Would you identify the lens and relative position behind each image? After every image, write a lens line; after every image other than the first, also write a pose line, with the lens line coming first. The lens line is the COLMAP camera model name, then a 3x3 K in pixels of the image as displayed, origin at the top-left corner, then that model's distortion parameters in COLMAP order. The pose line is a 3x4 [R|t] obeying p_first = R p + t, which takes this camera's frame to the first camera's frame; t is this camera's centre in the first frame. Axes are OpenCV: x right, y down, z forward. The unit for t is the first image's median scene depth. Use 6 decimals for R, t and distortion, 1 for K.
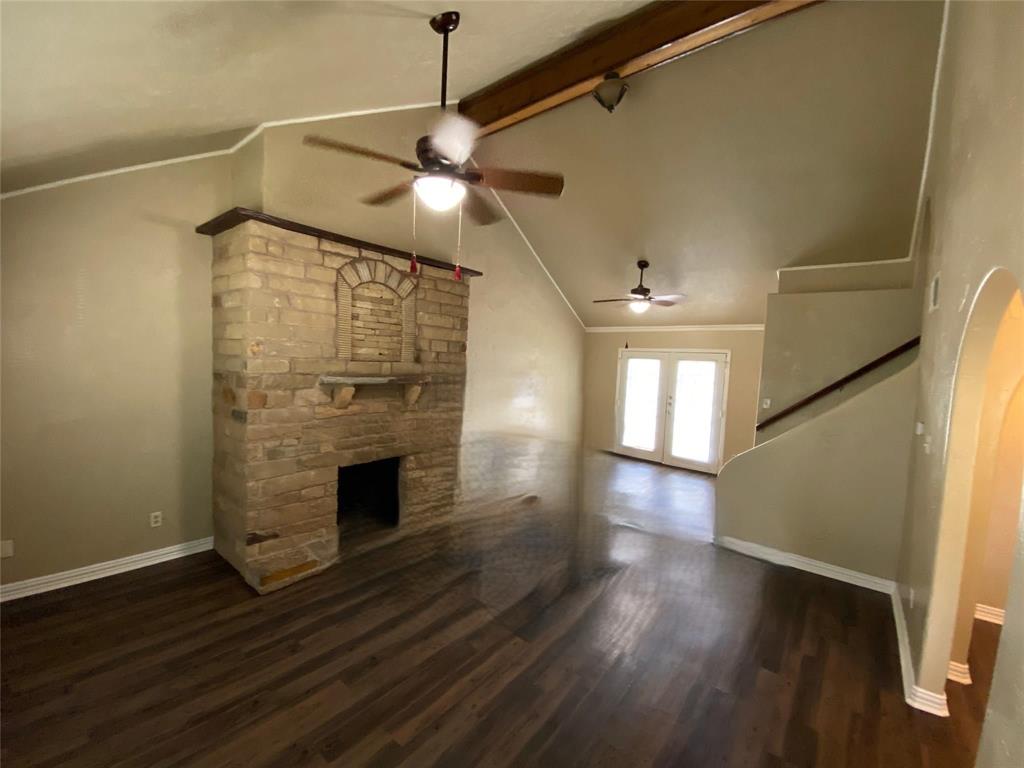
lens RADIAL K [[409.7, 0, 521.2], [0, 409.7, 383.2], [0, 0, 1]] dist [0.002210, -0.014774]
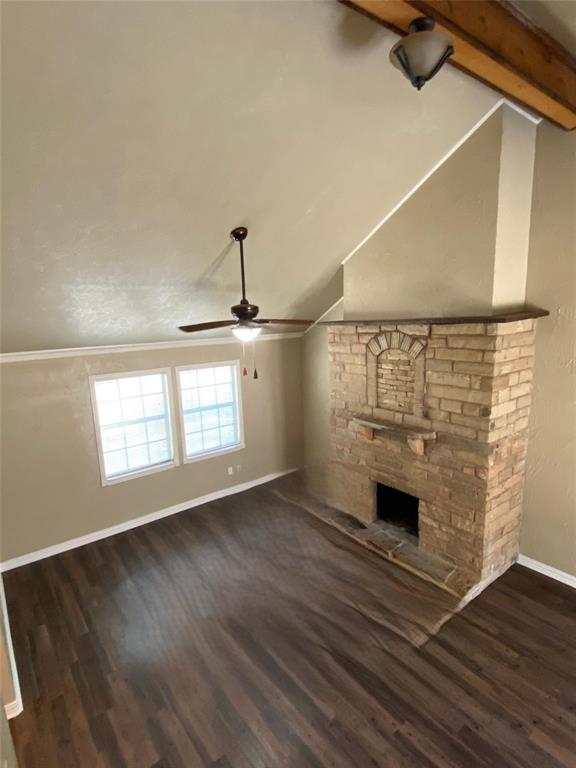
lens RADIAL K [[393.8, 0, 288.0], [0, 393.8, 384.0], [0, 0, 1]] dist [0.043244, -0.000176]
pose [[-0.239409, 0.131841, -0.961926, 0.869807], [-0.027158, 0.989441, 0.142371, -0.297638], [0.970539, 0.060208, -0.233300, 0.966219]]
